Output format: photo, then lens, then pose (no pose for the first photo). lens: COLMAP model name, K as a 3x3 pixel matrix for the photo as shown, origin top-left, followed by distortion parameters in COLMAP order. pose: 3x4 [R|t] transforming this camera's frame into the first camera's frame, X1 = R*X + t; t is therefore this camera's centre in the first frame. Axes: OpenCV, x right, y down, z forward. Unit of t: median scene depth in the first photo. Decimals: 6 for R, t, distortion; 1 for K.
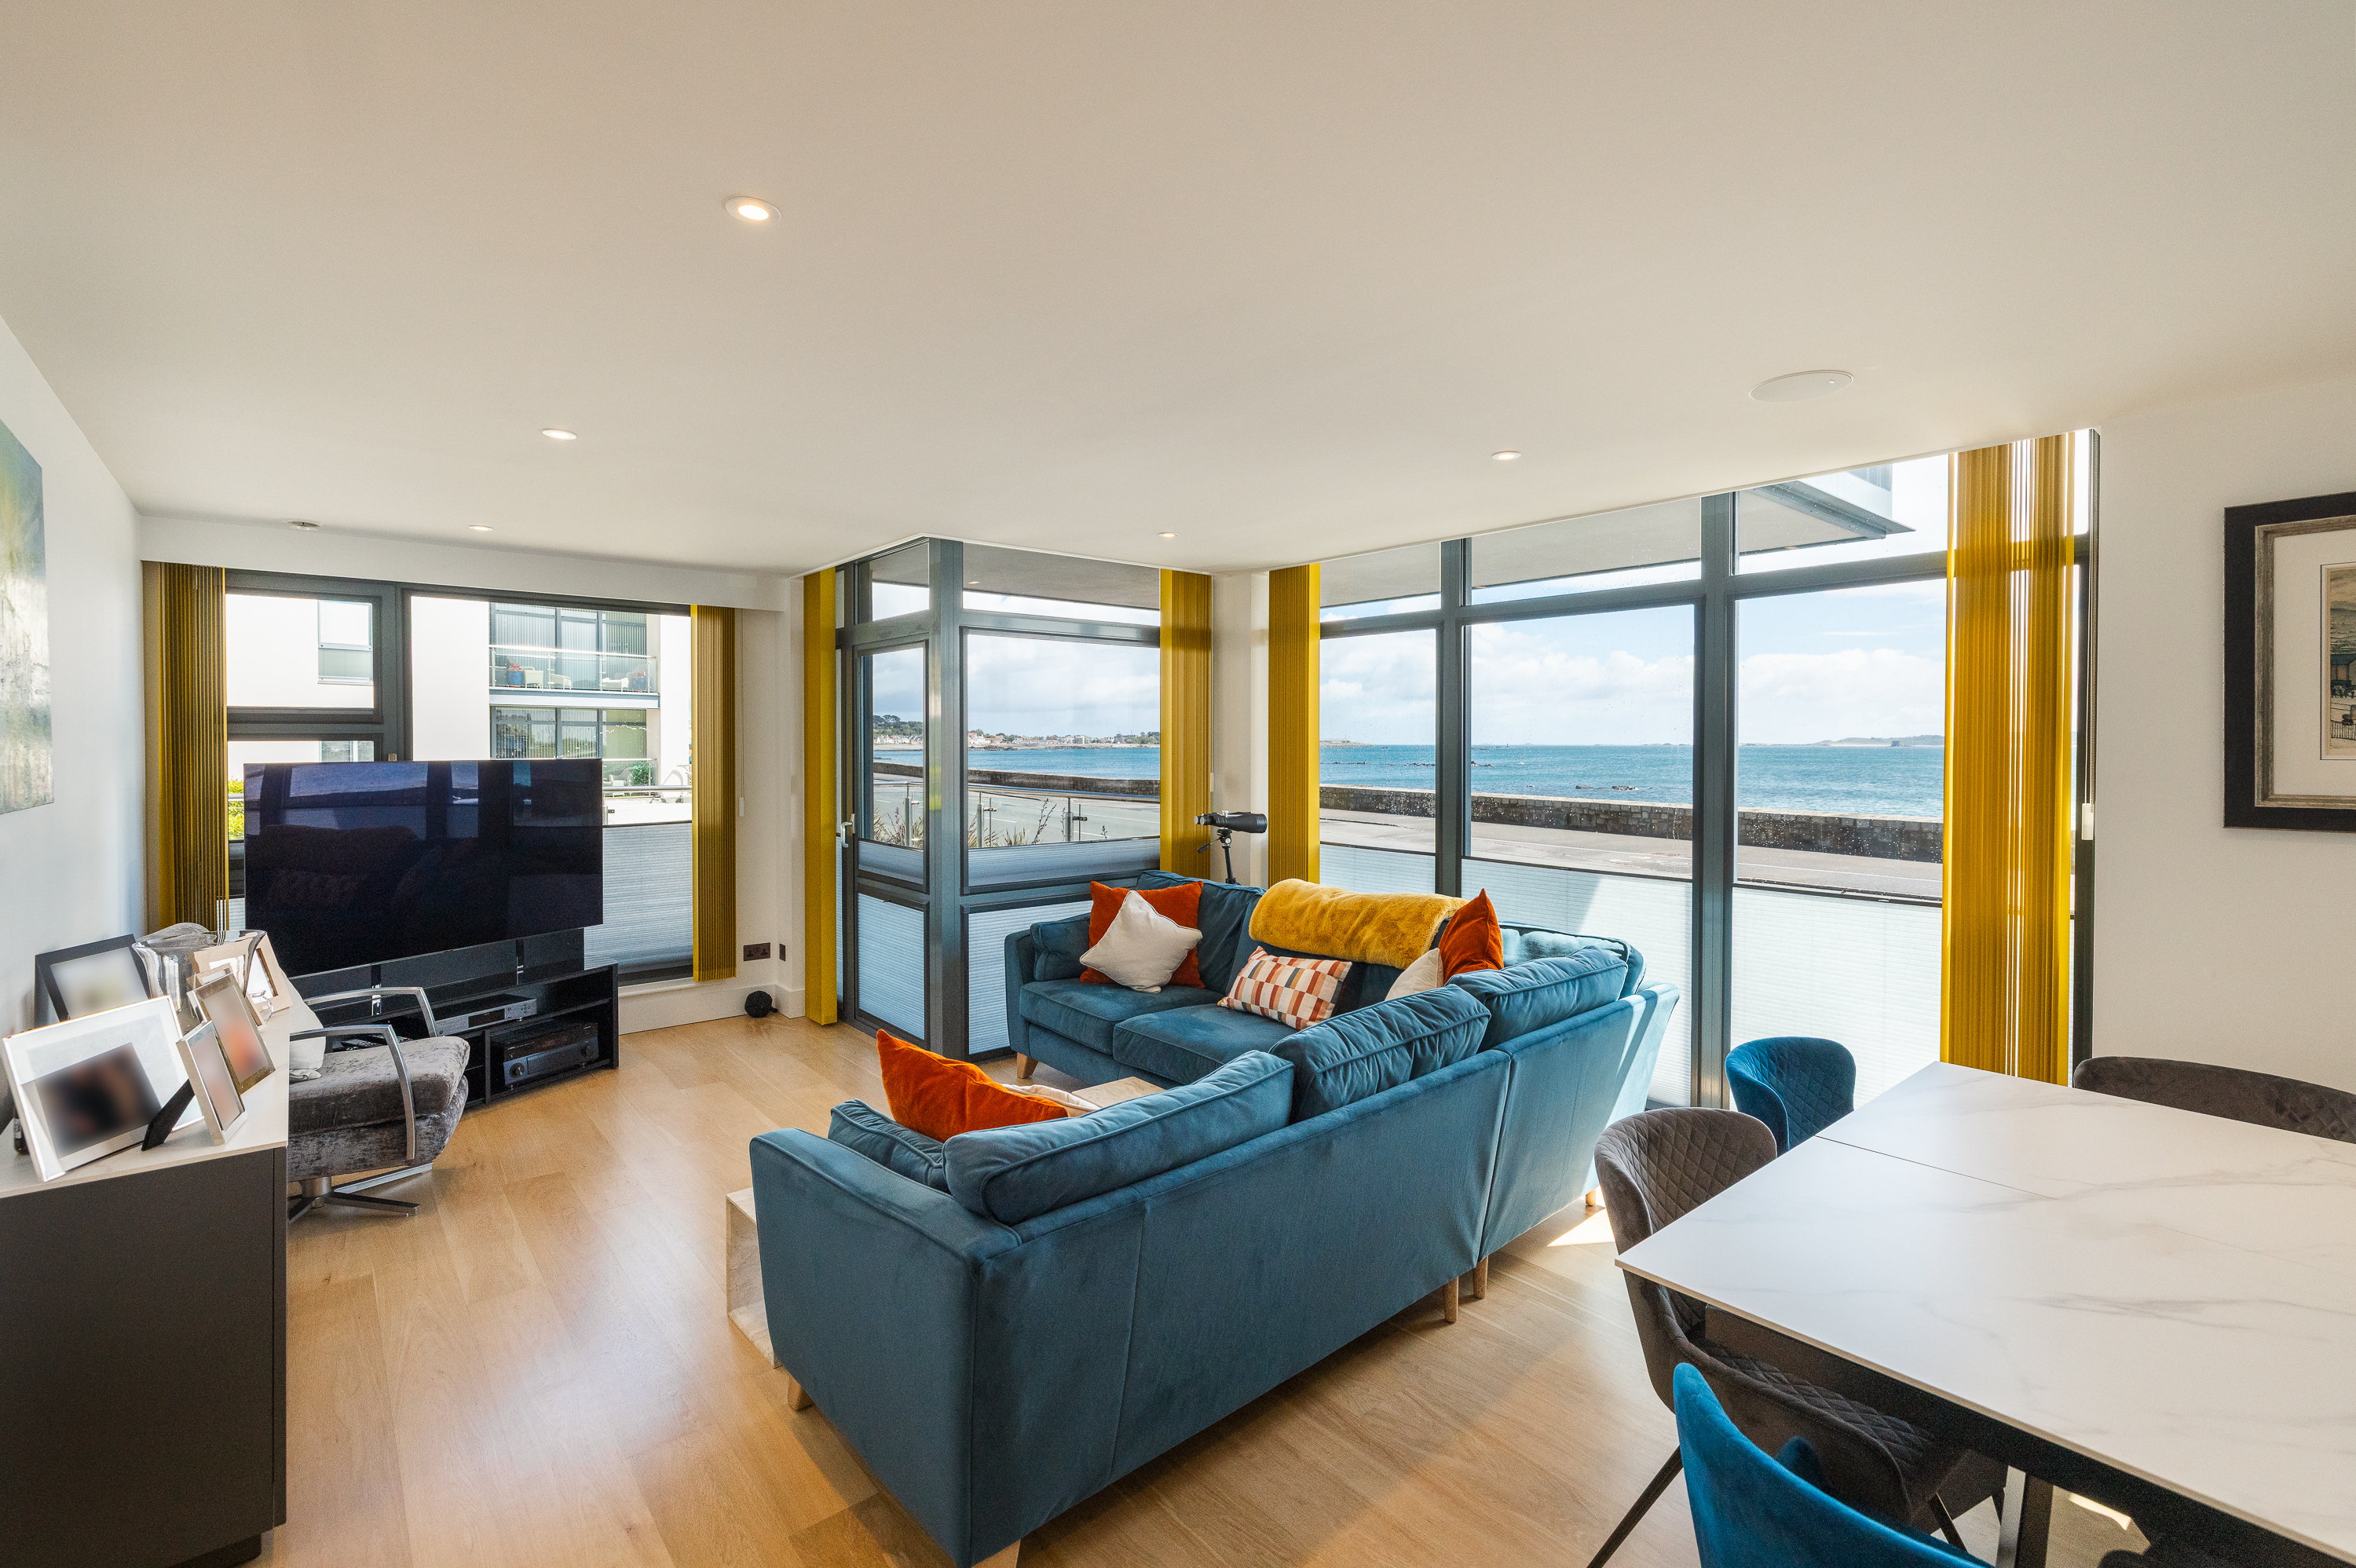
lens RADIAL K [[1040.4, 0, 1181.8], [0, 1040.4, 757.5], [0, 0, 1]] dist [-0.007136, 0.000422]
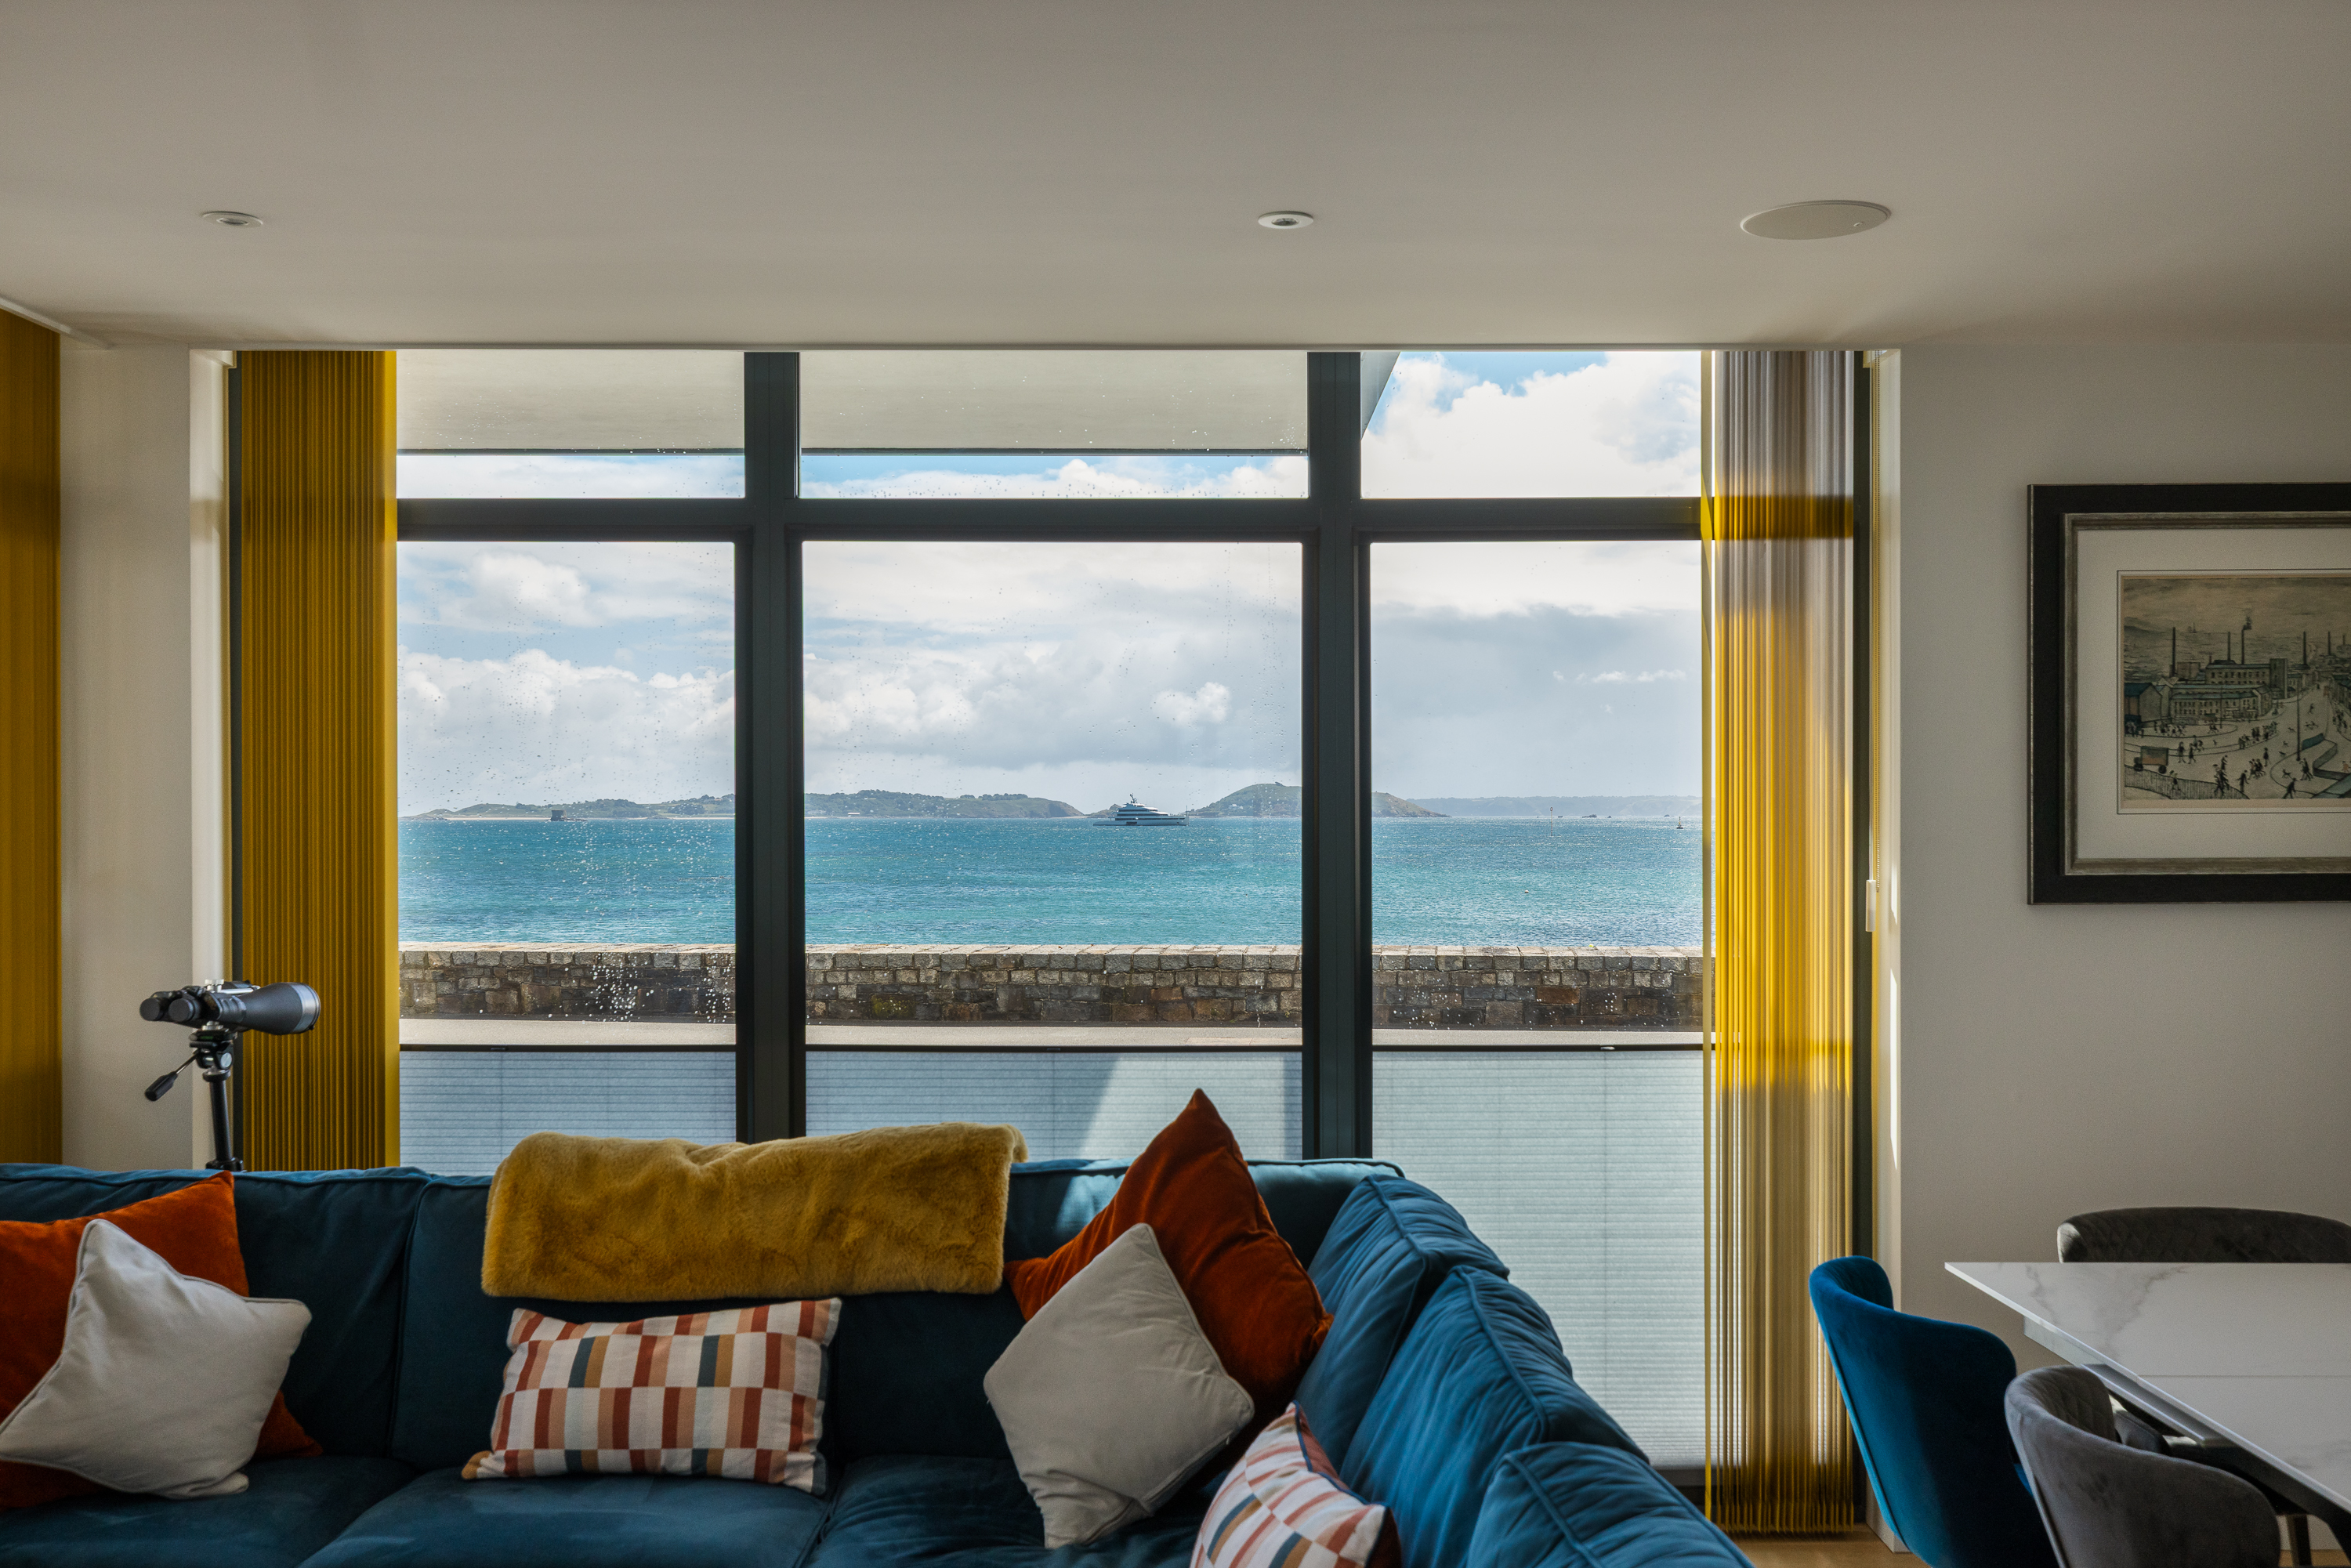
lens RADIAL K [[2280.9, 0, 1193.1], [0, 2280.9, 826.8], [0, 0, 1]] dist [0.004596, -0.001070]
pose [[0.641446, -0.006577, 0.767140, -0.472400], [0.013507, 0.999905, -0.002722, 0.004810], [-0.767049, 0.012107, 0.641474, 0.274110]]
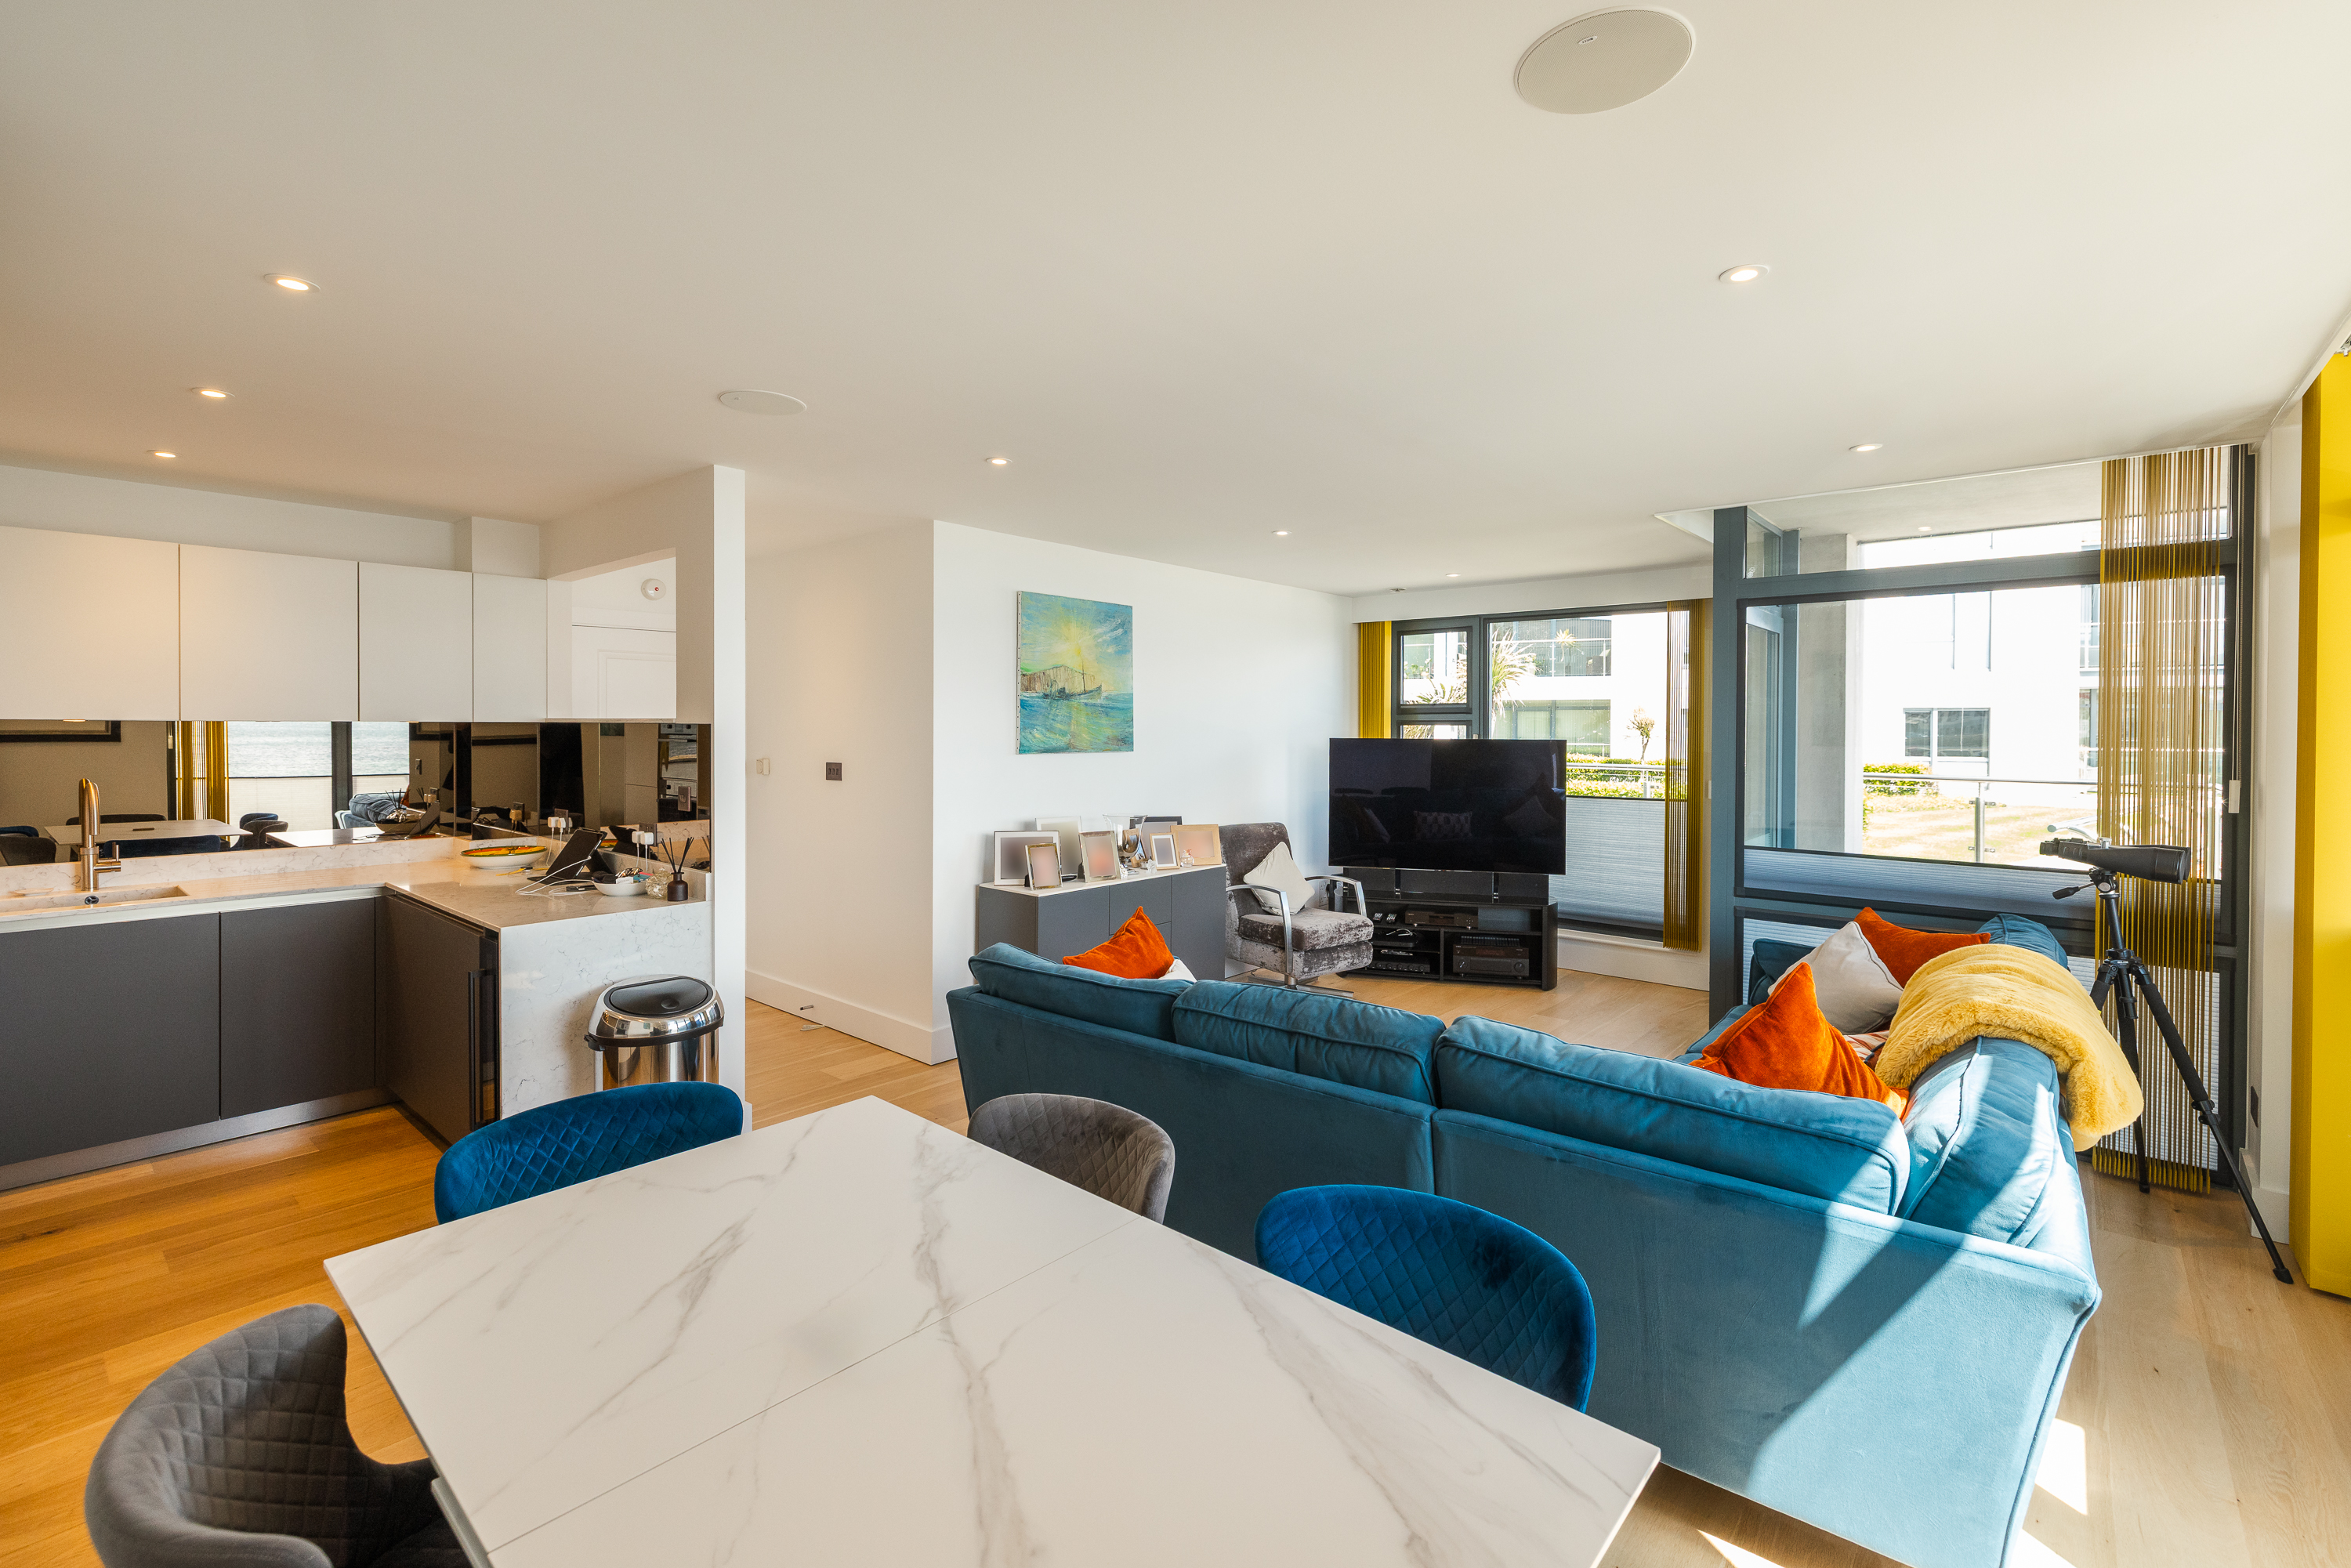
lens RADIAL K [[1029.4, 0, 1208.0], [0, 1029.4, 746.3], [0, 0, 1]] dist [0.001995, 0.000261]
pose [[0.170875, 0.019751, -0.985095, 0.736185], [-0.018551, 0.999686, 0.016825, -0.006062], [0.985118, 0.015399, 0.171188, 0.478549]]
